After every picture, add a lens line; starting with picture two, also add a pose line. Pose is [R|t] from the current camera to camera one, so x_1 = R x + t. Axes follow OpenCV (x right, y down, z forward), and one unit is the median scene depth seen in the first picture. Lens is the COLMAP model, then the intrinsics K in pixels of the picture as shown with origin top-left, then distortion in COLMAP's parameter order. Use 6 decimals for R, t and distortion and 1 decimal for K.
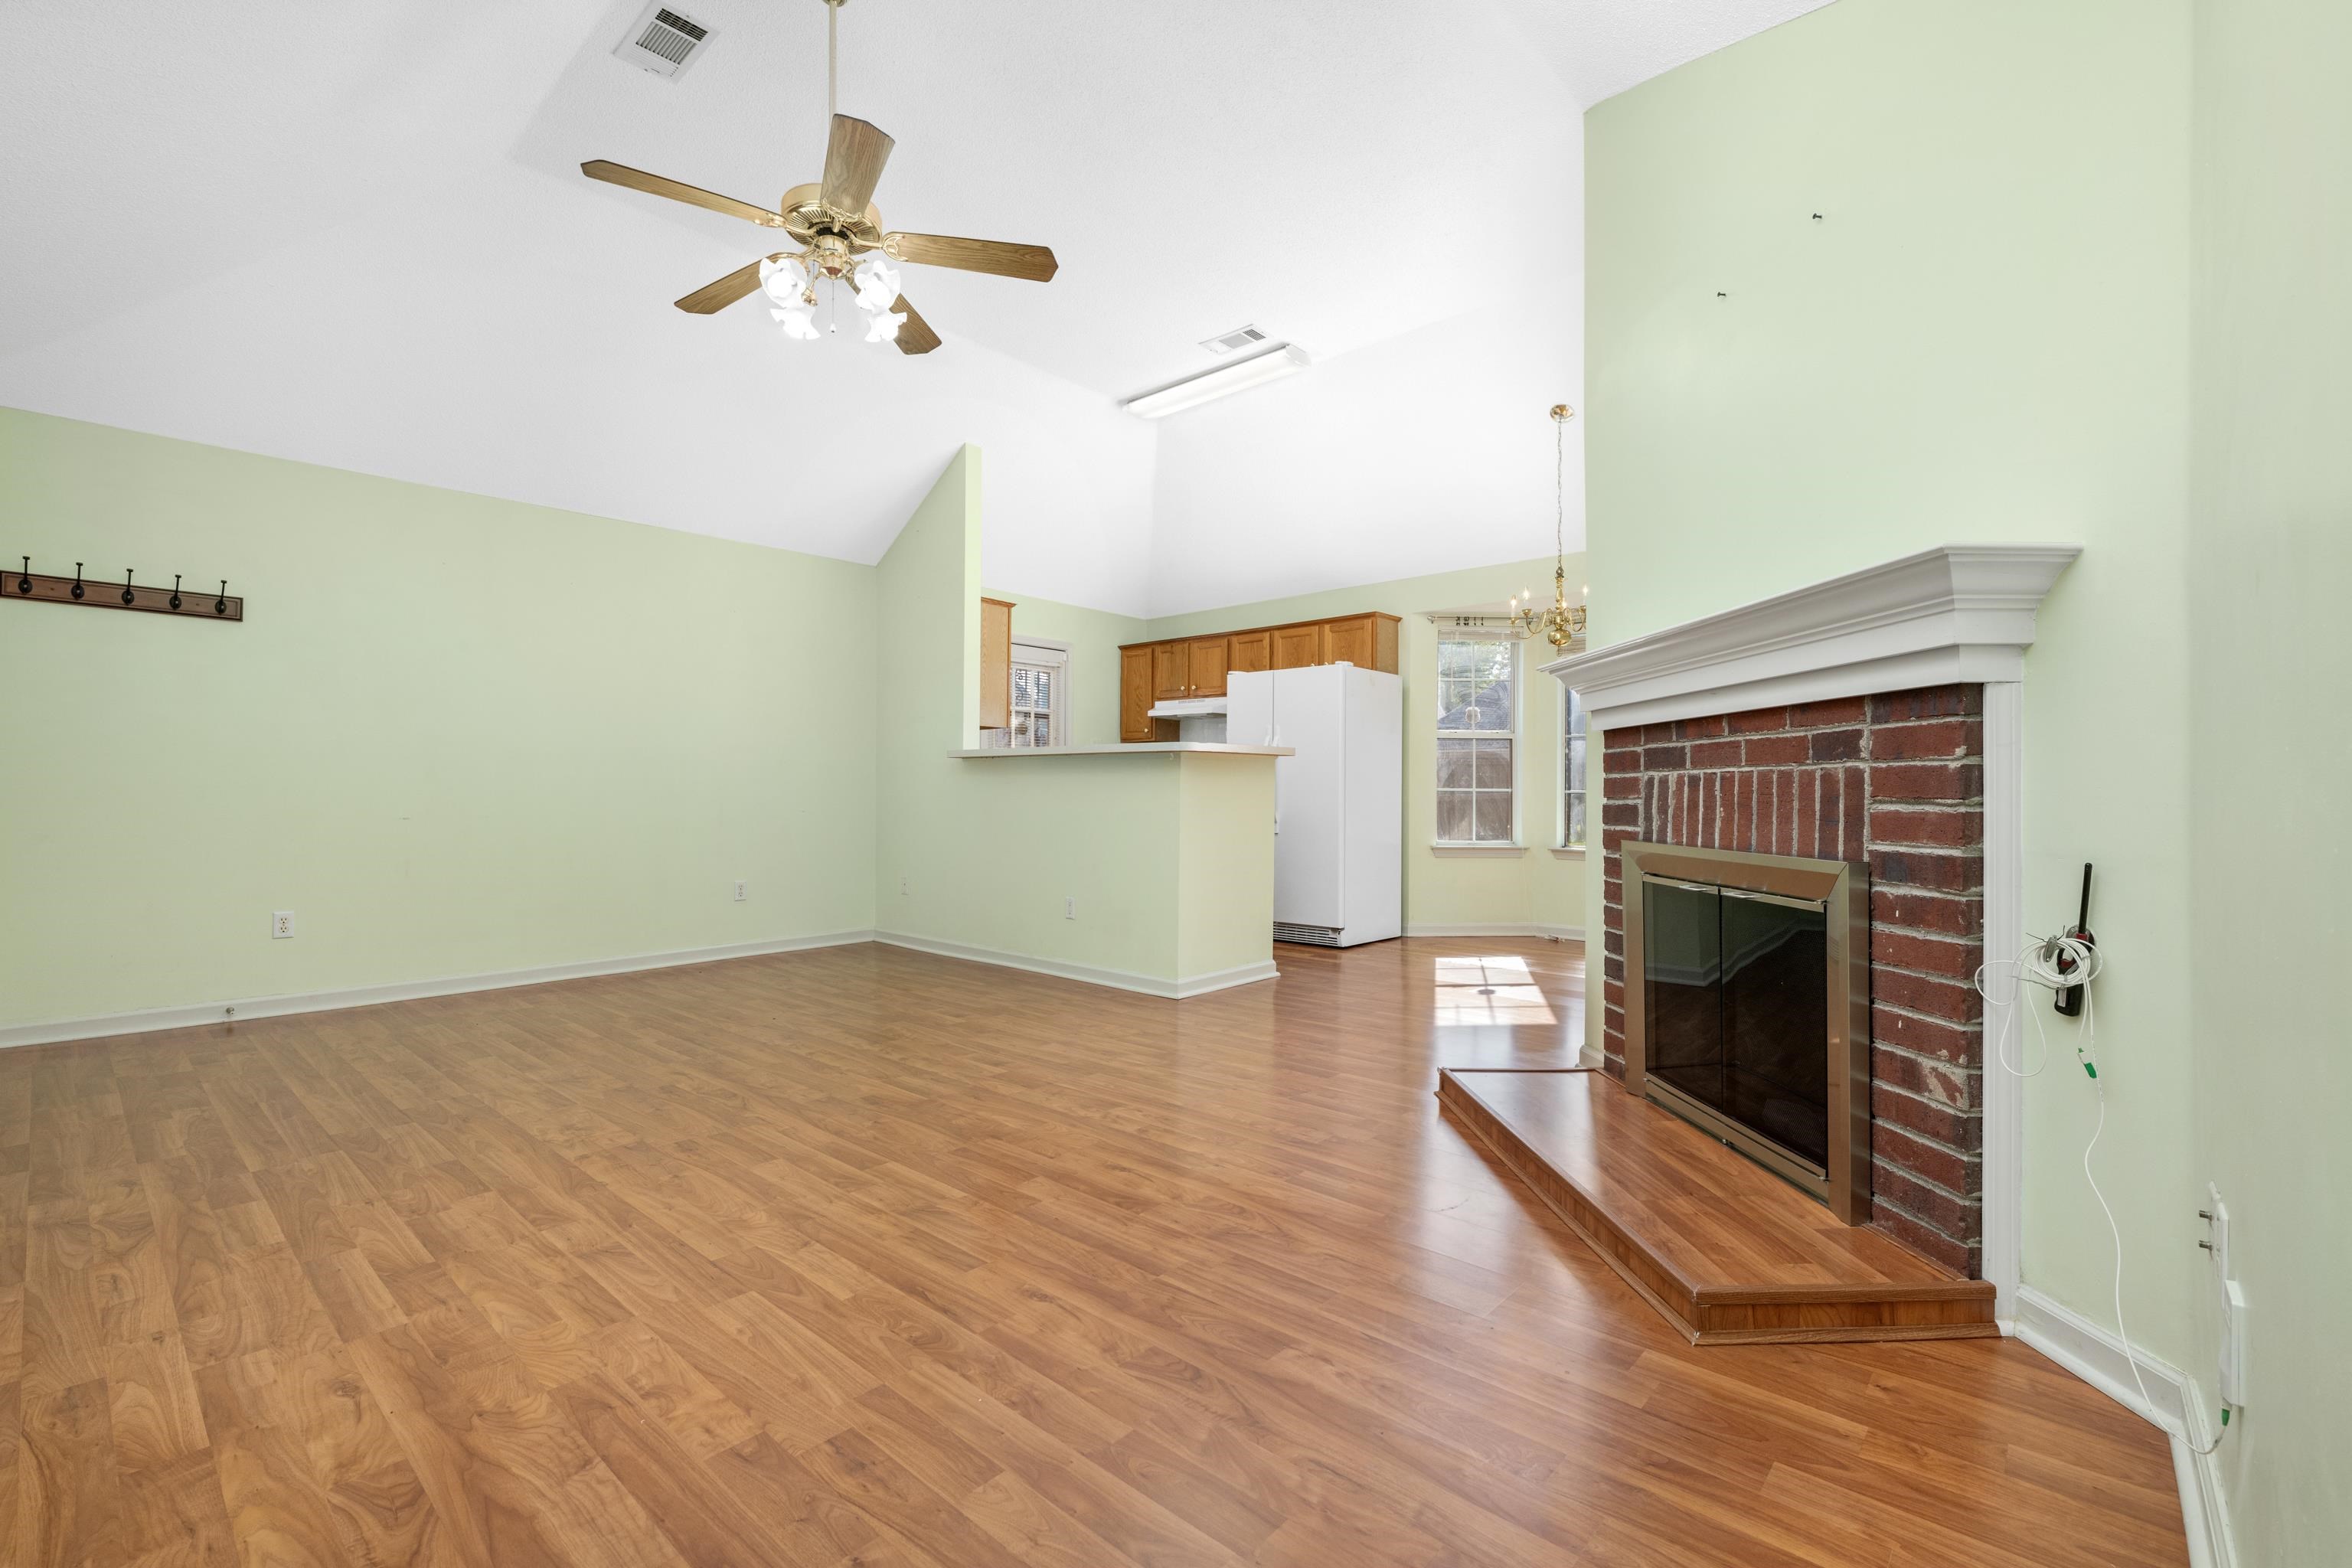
lens RADIAL K [[1006.5, 0, 1178.2], [0, 1006.5, 794.0], [0, 0, 1]] dist [-0.000437, 0.000356]
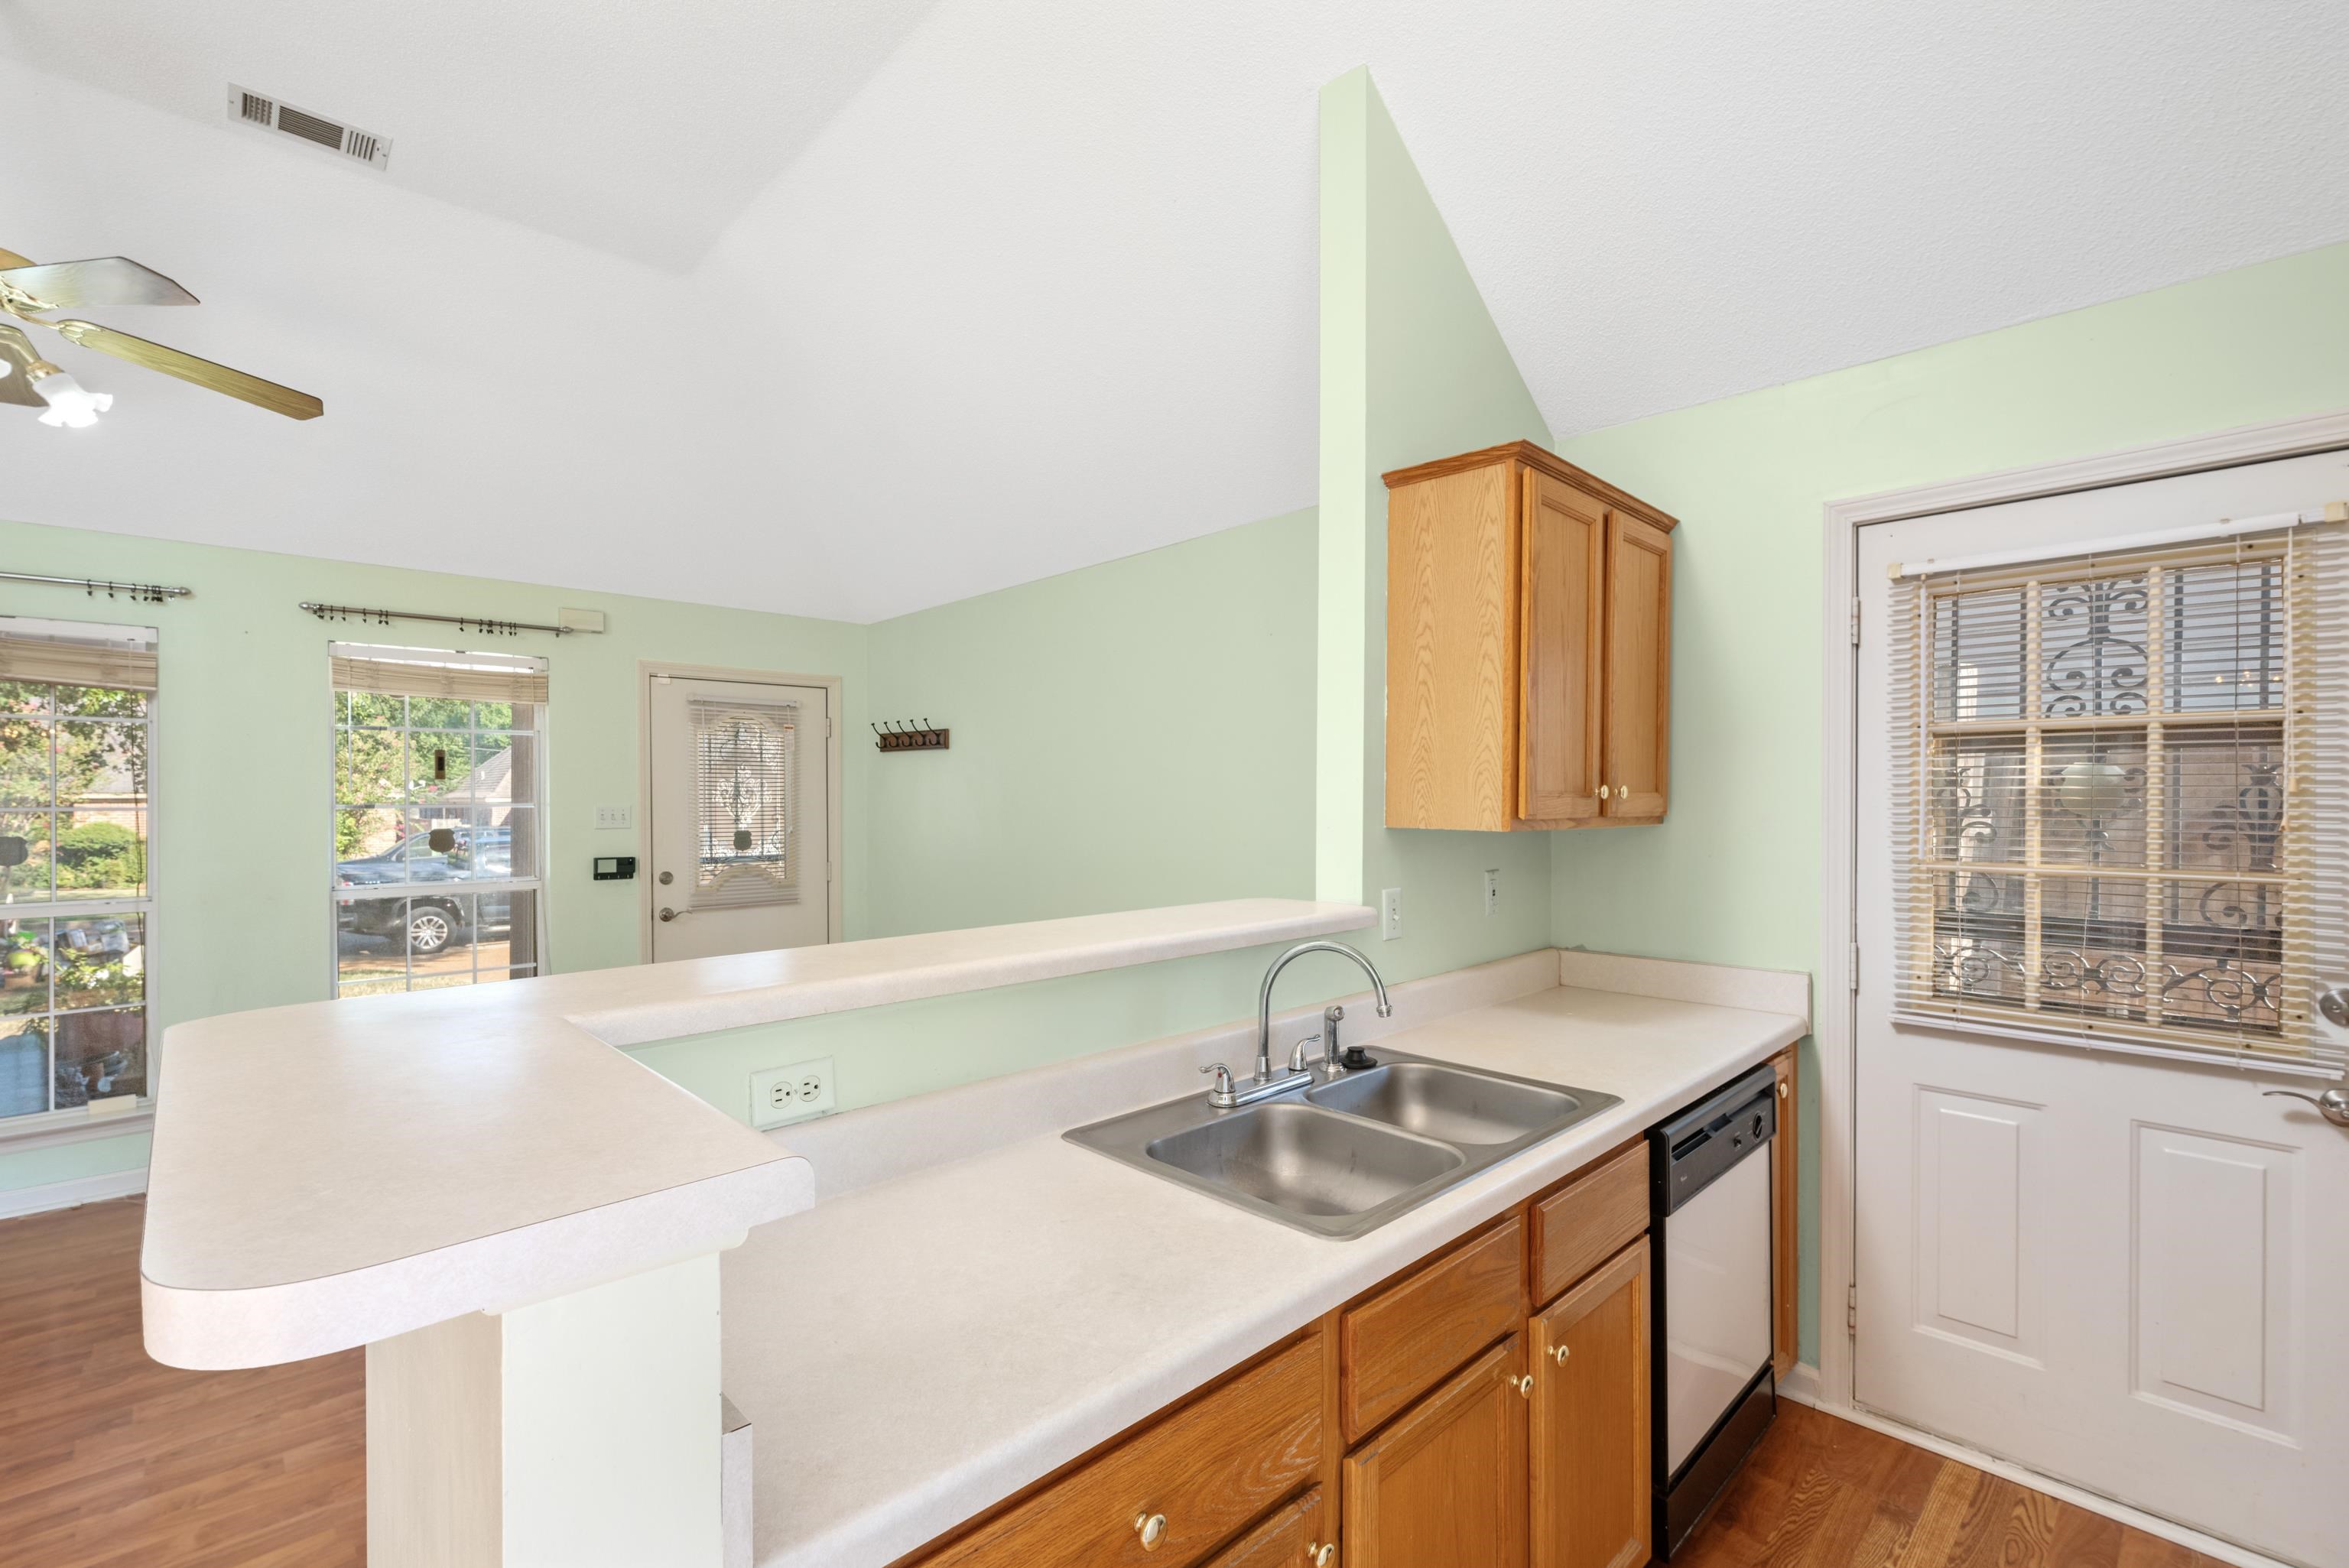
lens RADIAL K [[1031.1, 0, 1184.3], [0, 1031.1, 800.3], [0, 0, 1]] dist [0.000876, 0.000817]
pose [[-0.070954, 0.004283, -0.997470, 0.393124], [0.002558, 0.999988, 0.004112, -0.177724], [0.997476, -0.002260, -0.070964, 2.121197]]
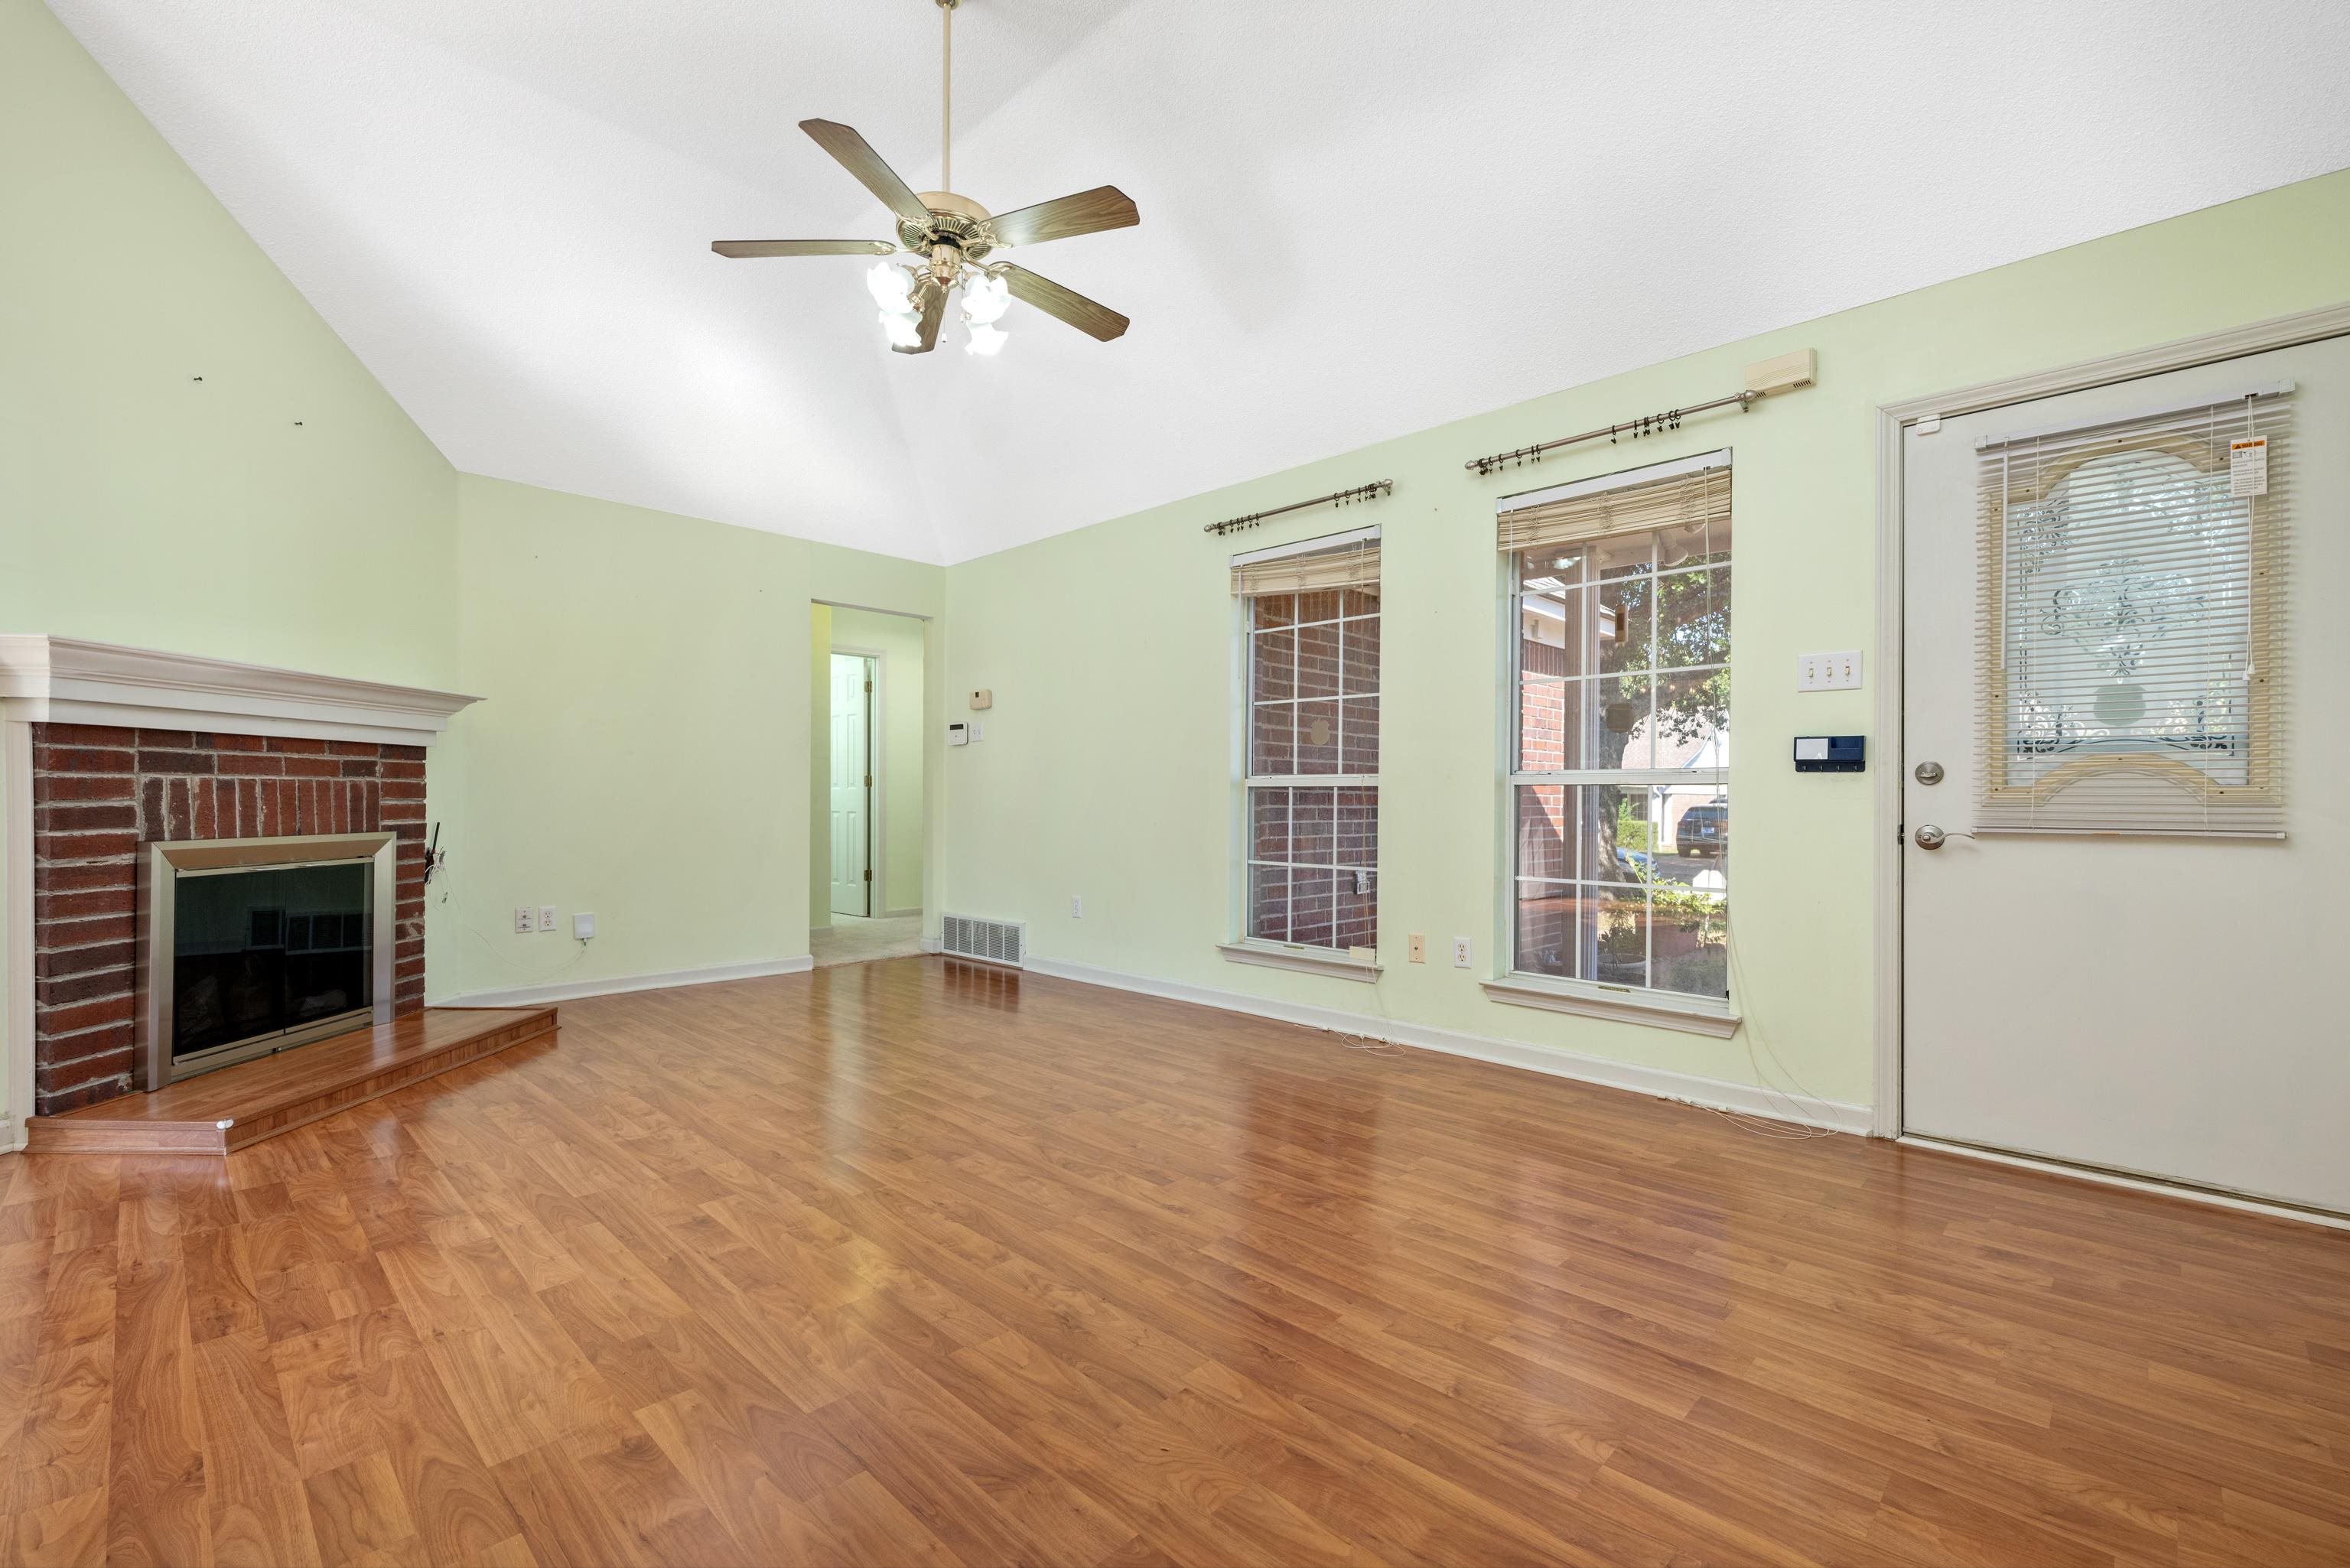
lens RADIAL K [[995.5, 0, 1181.8], [0, 995.5, 824.3], [0, 0, 1]] dist [-0.001711, -0.000160]
pose [[-0.999463, -0.004066, 0.032503, -0.664378], [-0.003107, 0.999559, 0.029526, -0.004239], [-0.032609, 0.029409, -0.999035, 2.129709]]
